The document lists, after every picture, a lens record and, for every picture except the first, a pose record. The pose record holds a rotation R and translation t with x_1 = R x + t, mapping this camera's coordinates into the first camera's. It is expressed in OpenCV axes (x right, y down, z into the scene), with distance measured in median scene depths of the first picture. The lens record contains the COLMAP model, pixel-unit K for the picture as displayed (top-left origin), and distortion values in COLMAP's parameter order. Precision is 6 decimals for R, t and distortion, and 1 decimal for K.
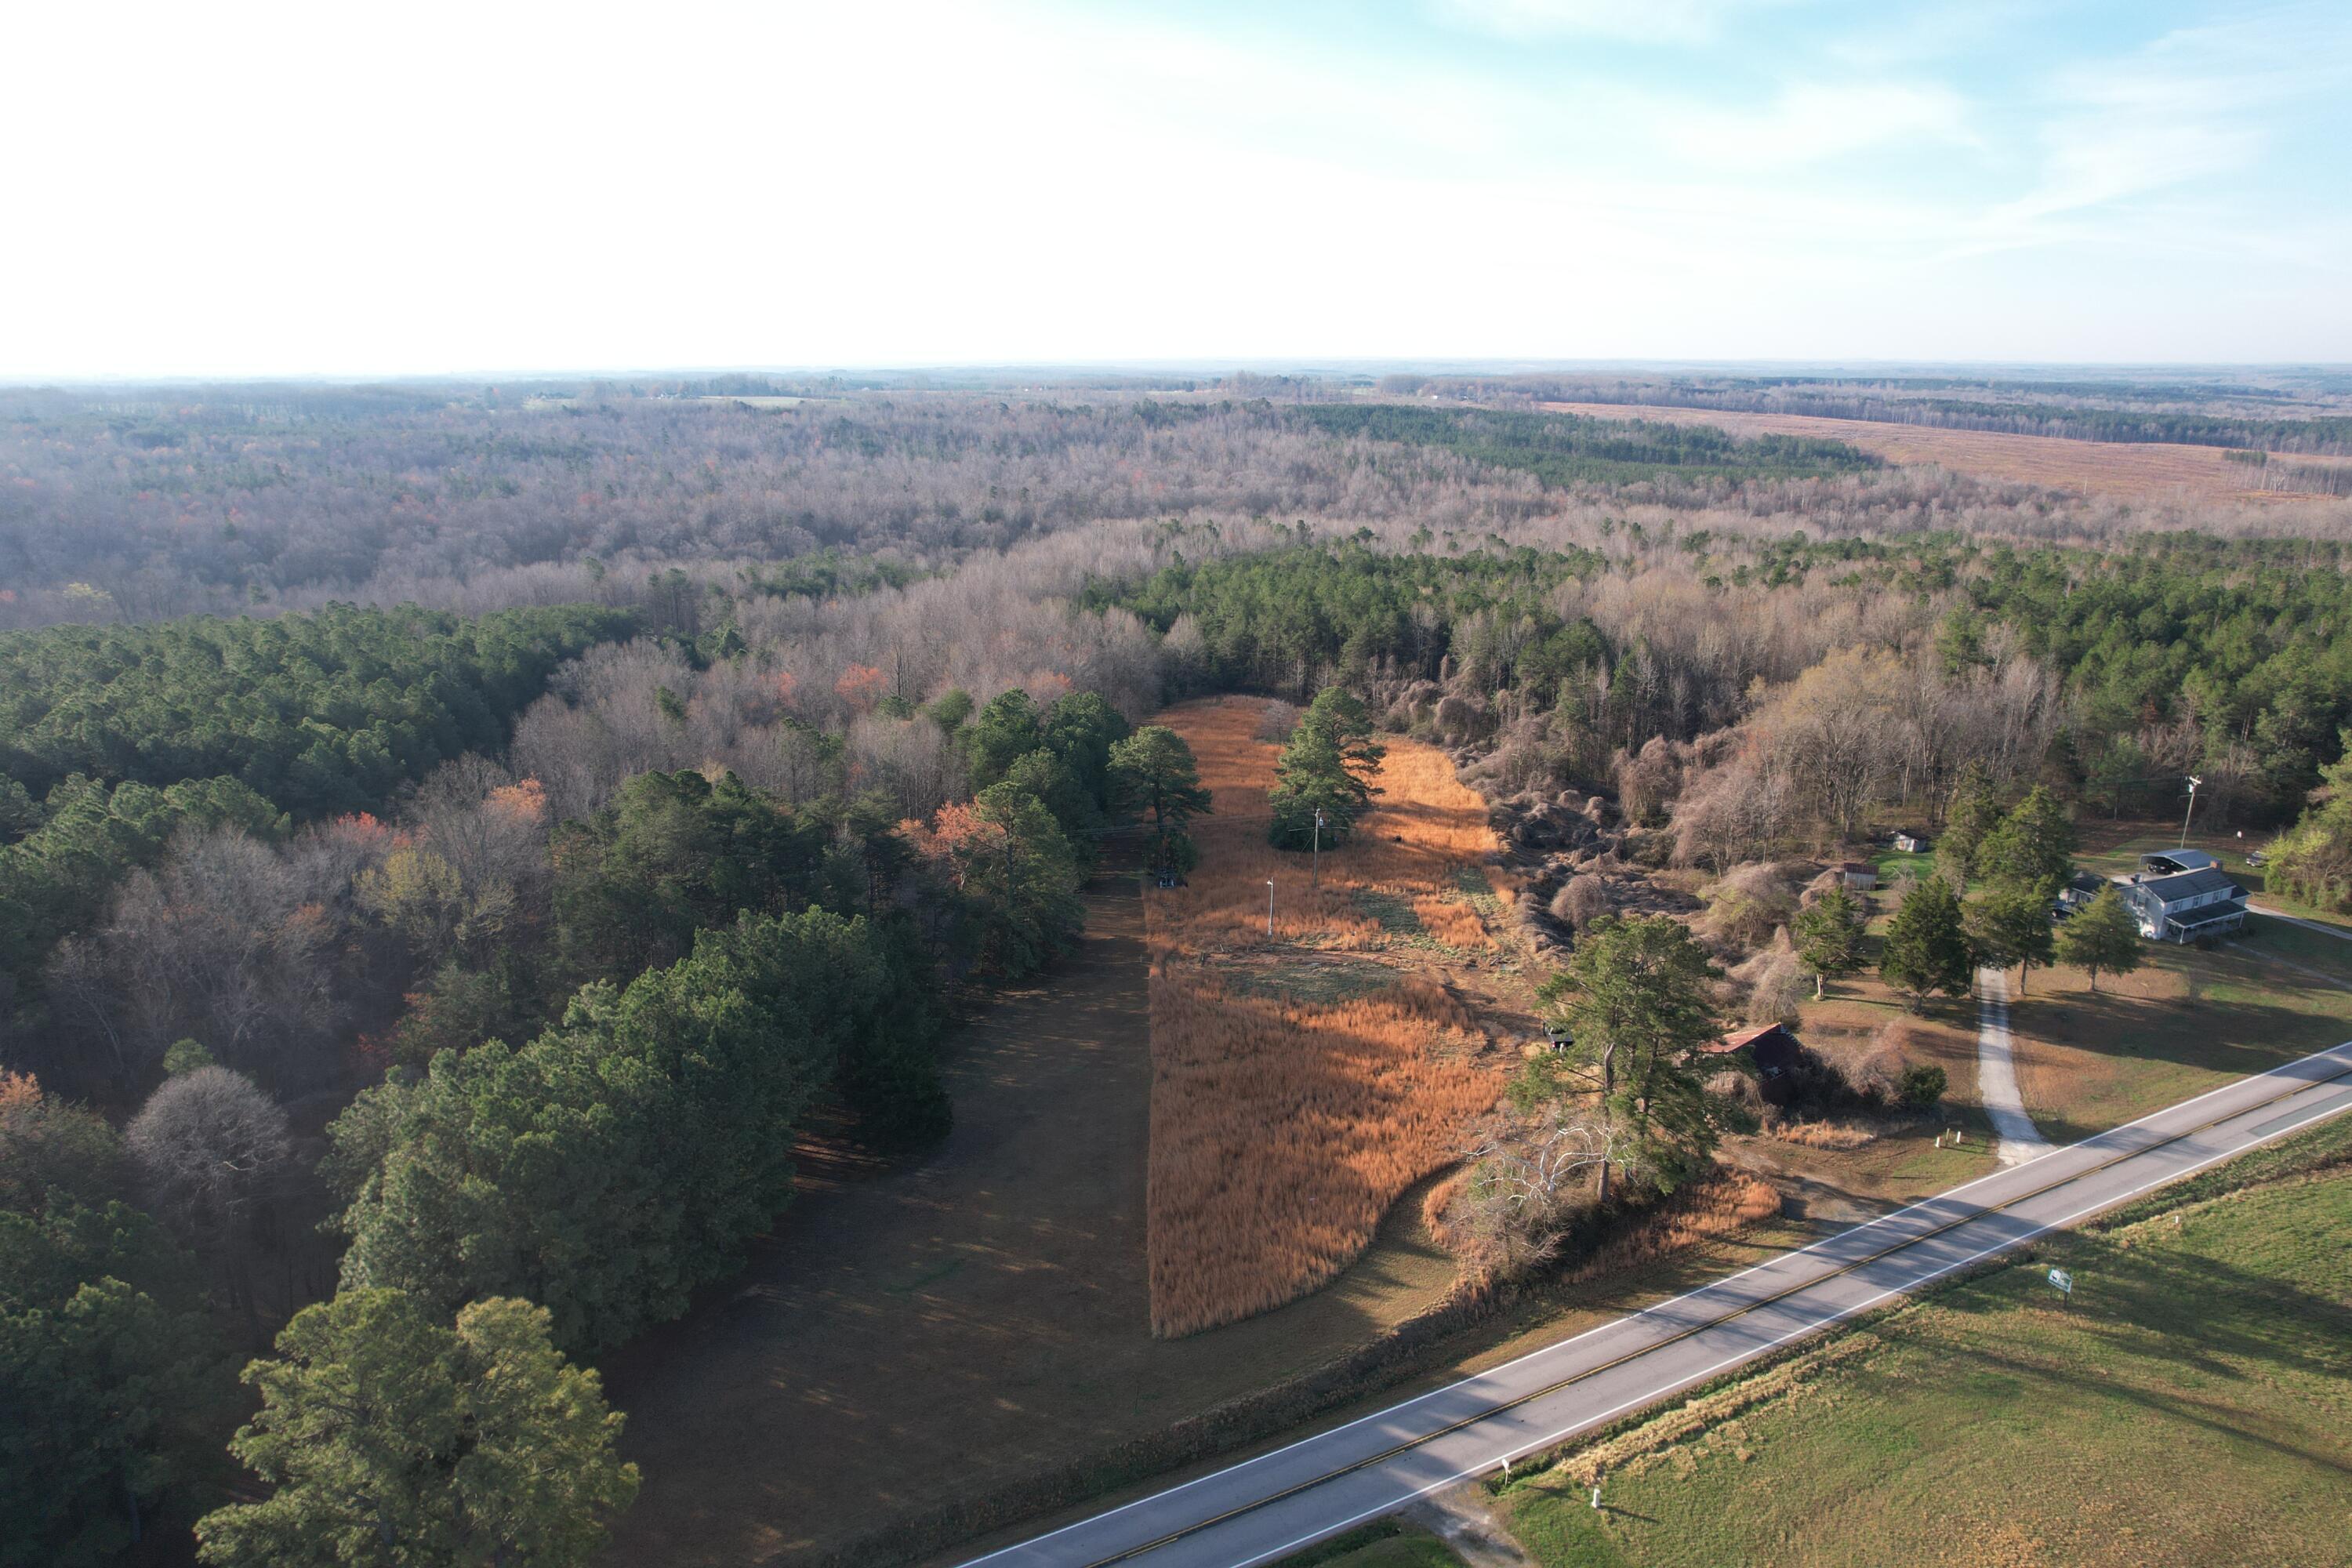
lens RADIAL K [[1533.9, 0, 1180.2], [0, 1533.9, 783.9], [0, 0, 1]] dist [-0.087233, 0.086372]
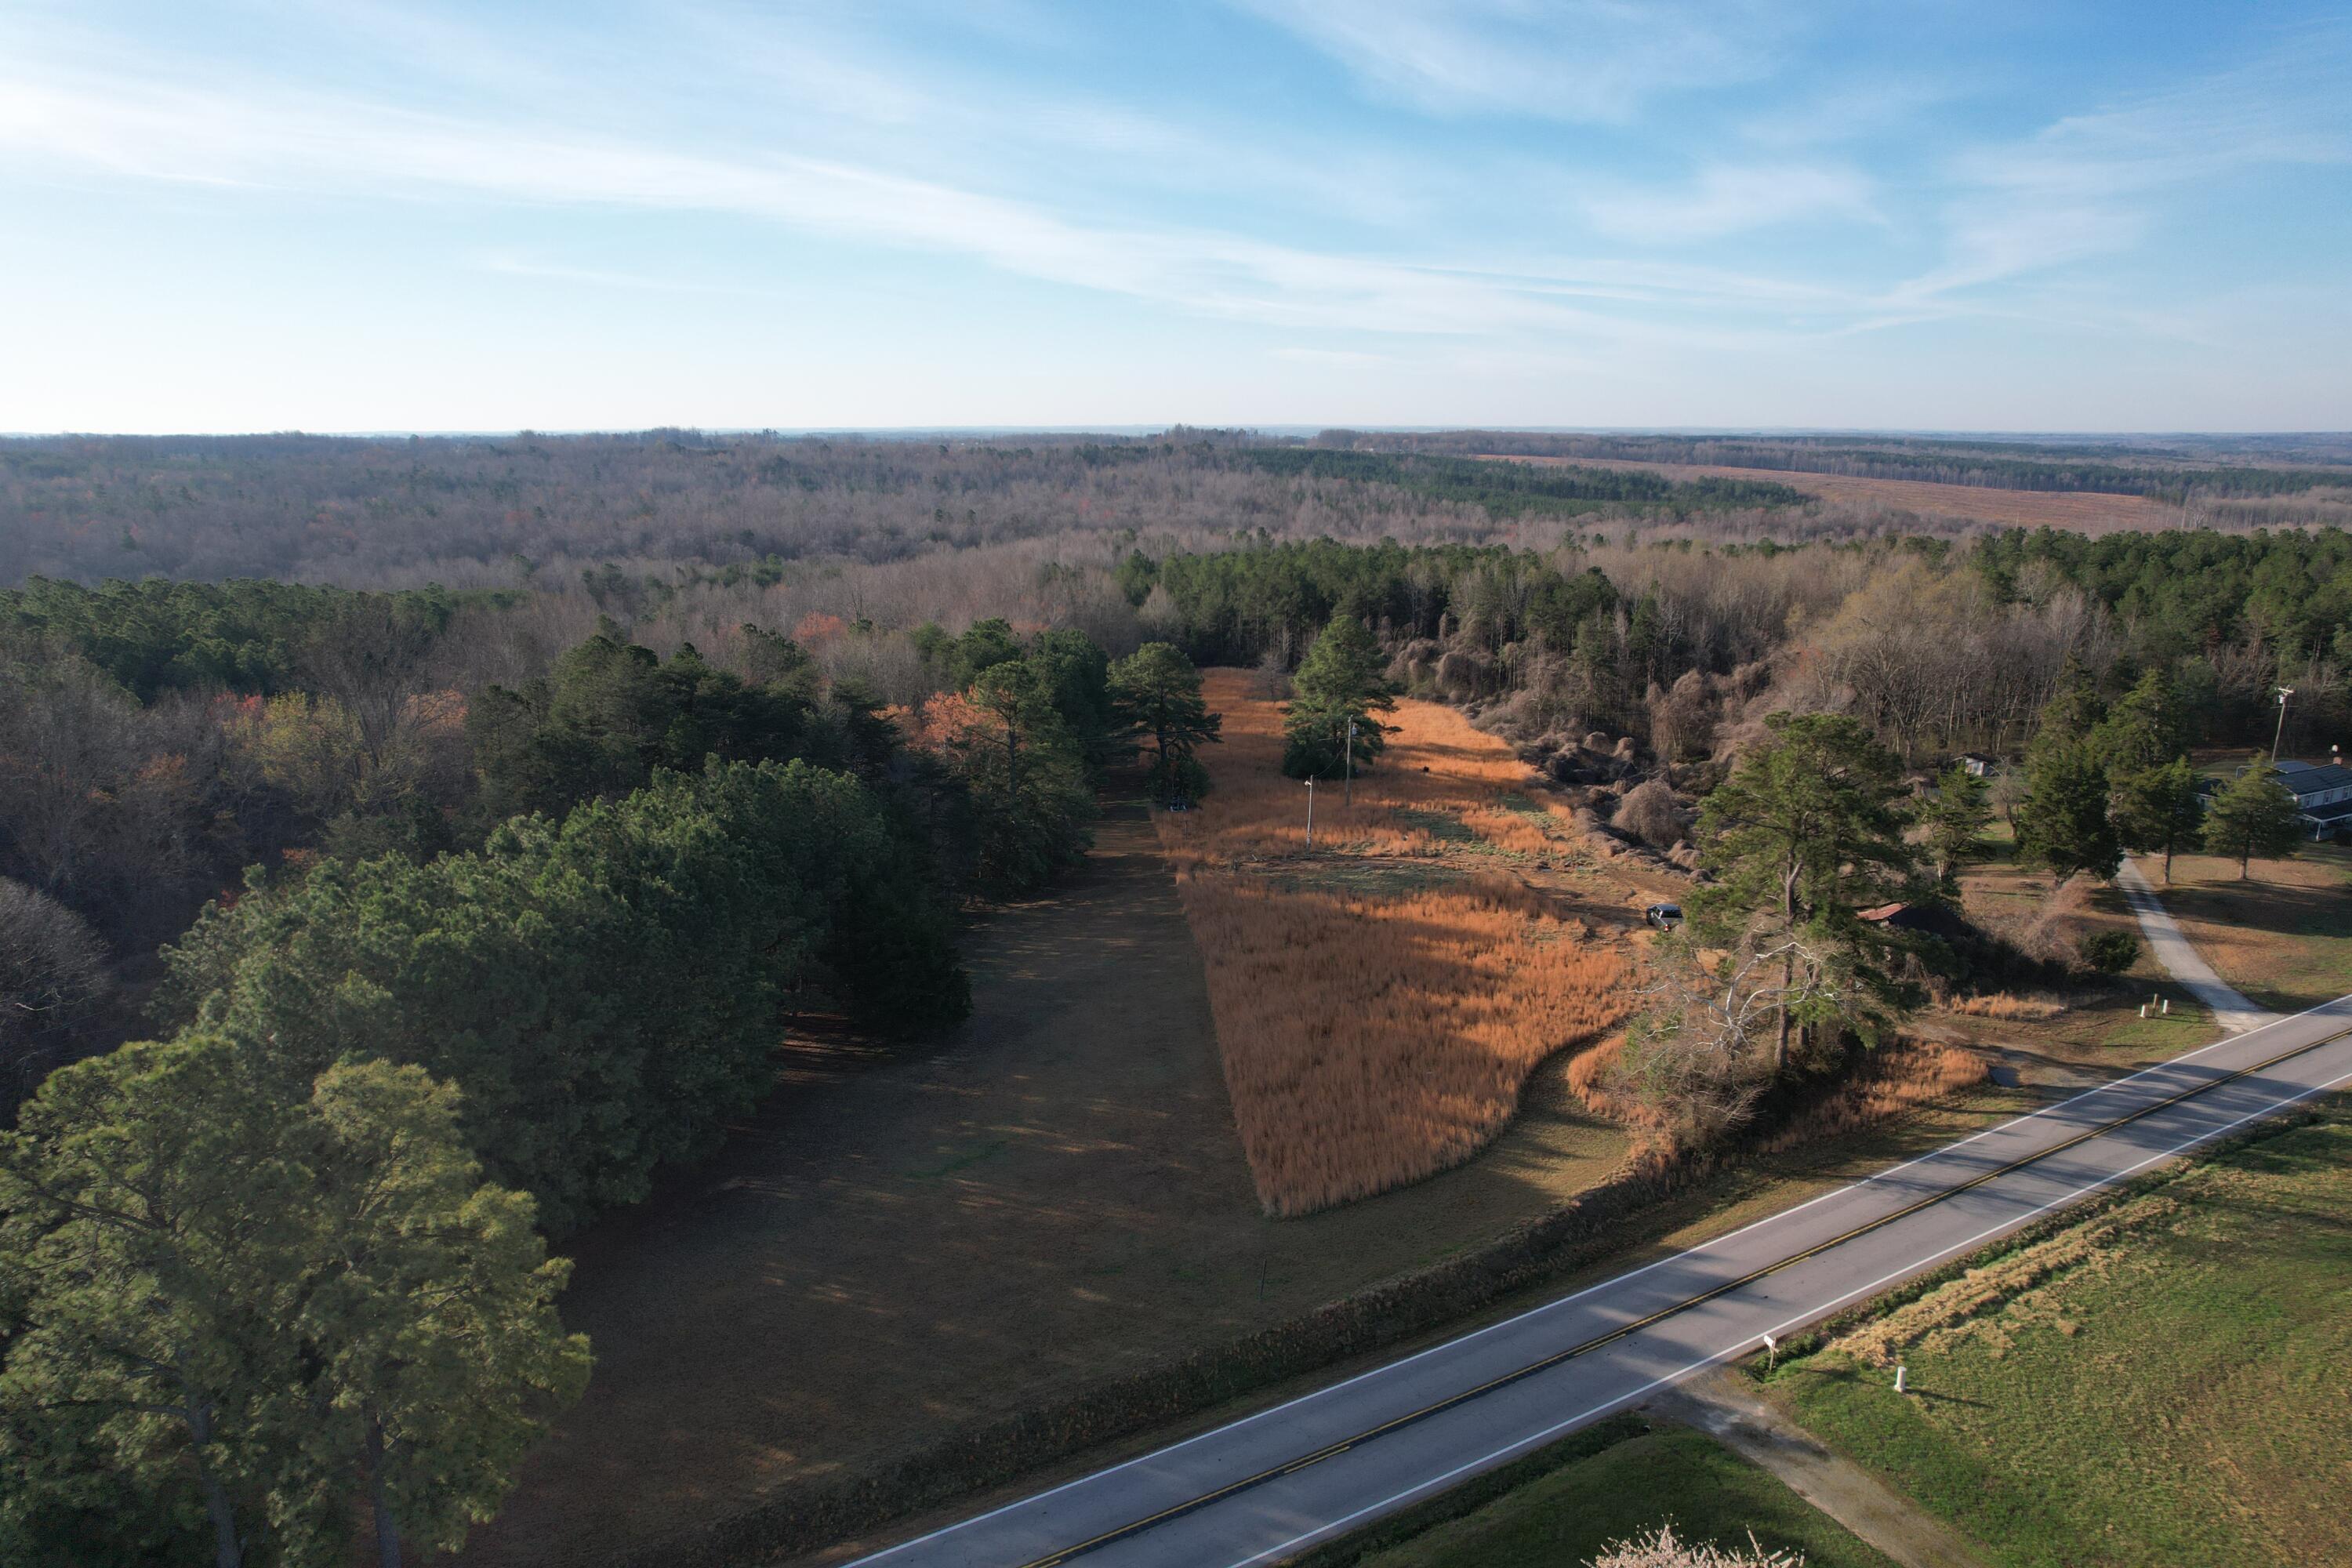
lens RADIAL K [[1533.9, 0, 1180.2], [0, 1533.9, 783.9], [0, 0, 1]] dist [-0.087233, 0.086372]
pose [[0.999041, -0.010566, 0.042502, -0.056666], [0.012348, 0.999046, -0.041883, 0.110668], [-0.042019, 0.042368, 0.998218, 0.140387]]
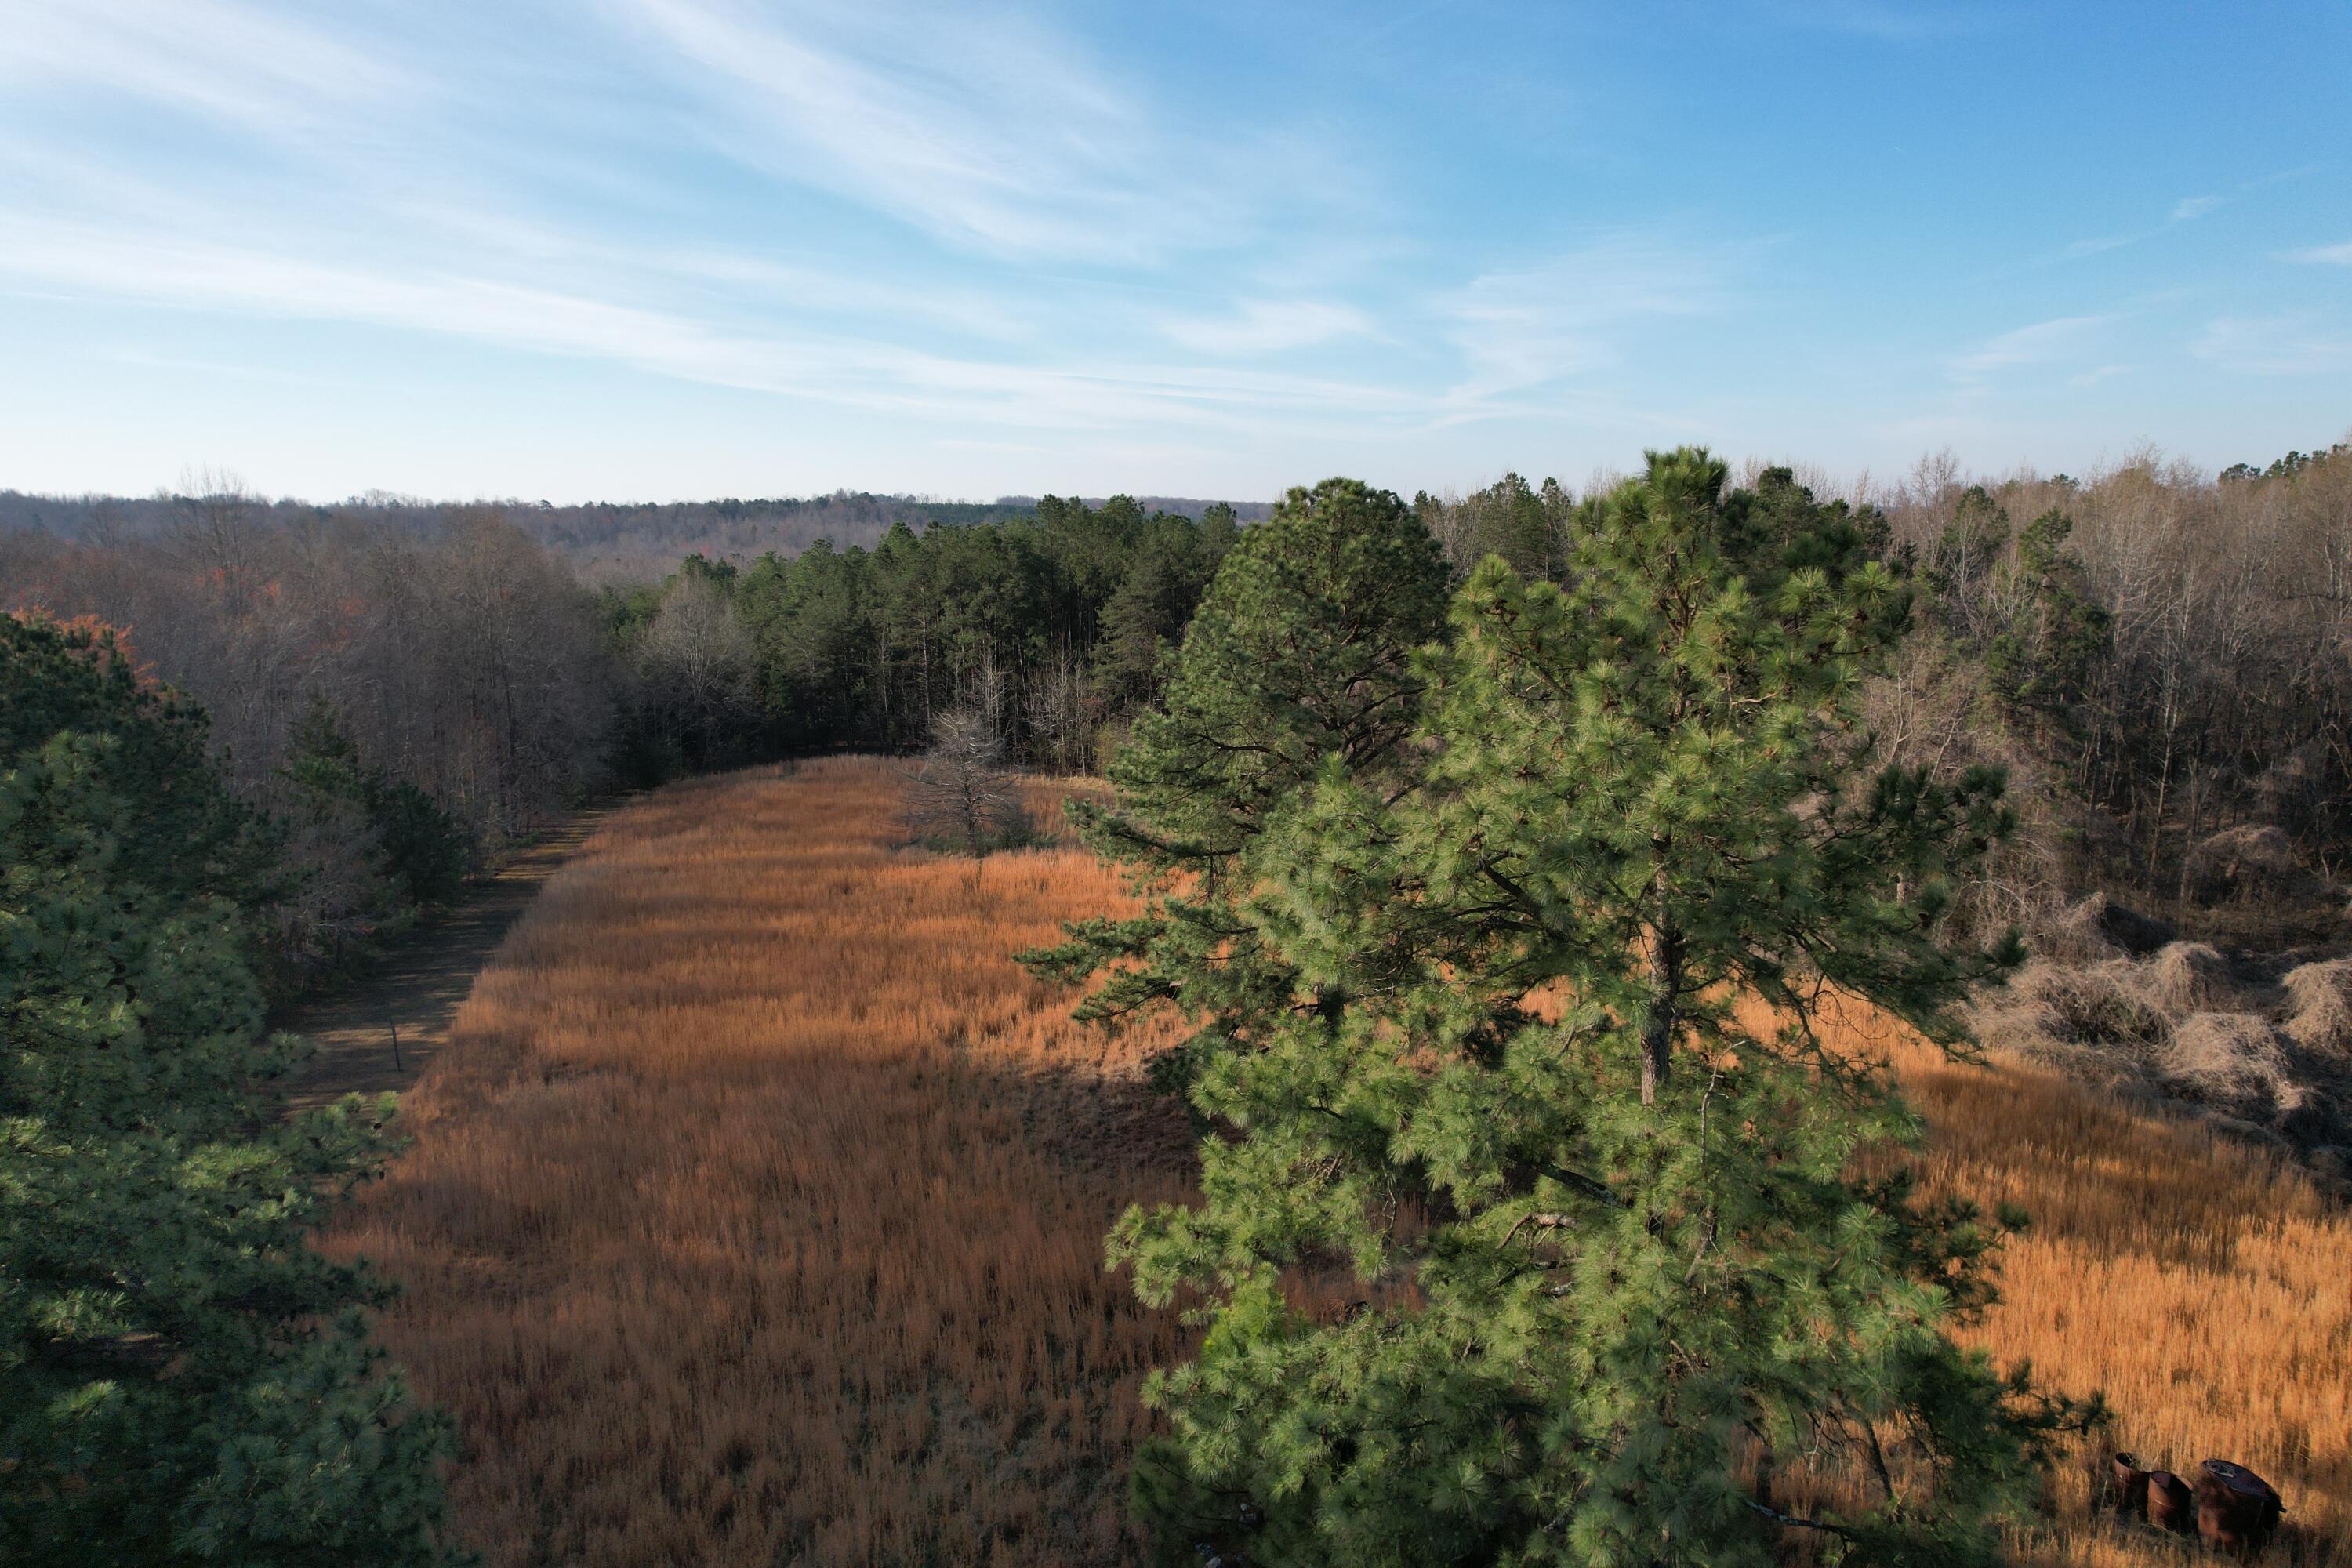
lens RADIAL K [[1533.9, 0, 1180.2], [0, 1533.9, 783.9], [0, 0, 1]] dist [-0.087233, 0.086372]
pose [[0.968358, -0.050928, 0.244312, 0.056065], [0.074442, 0.993335, -0.087995, -0.020578], [-0.238203, 0.103398, 0.965696, 1.257786]]
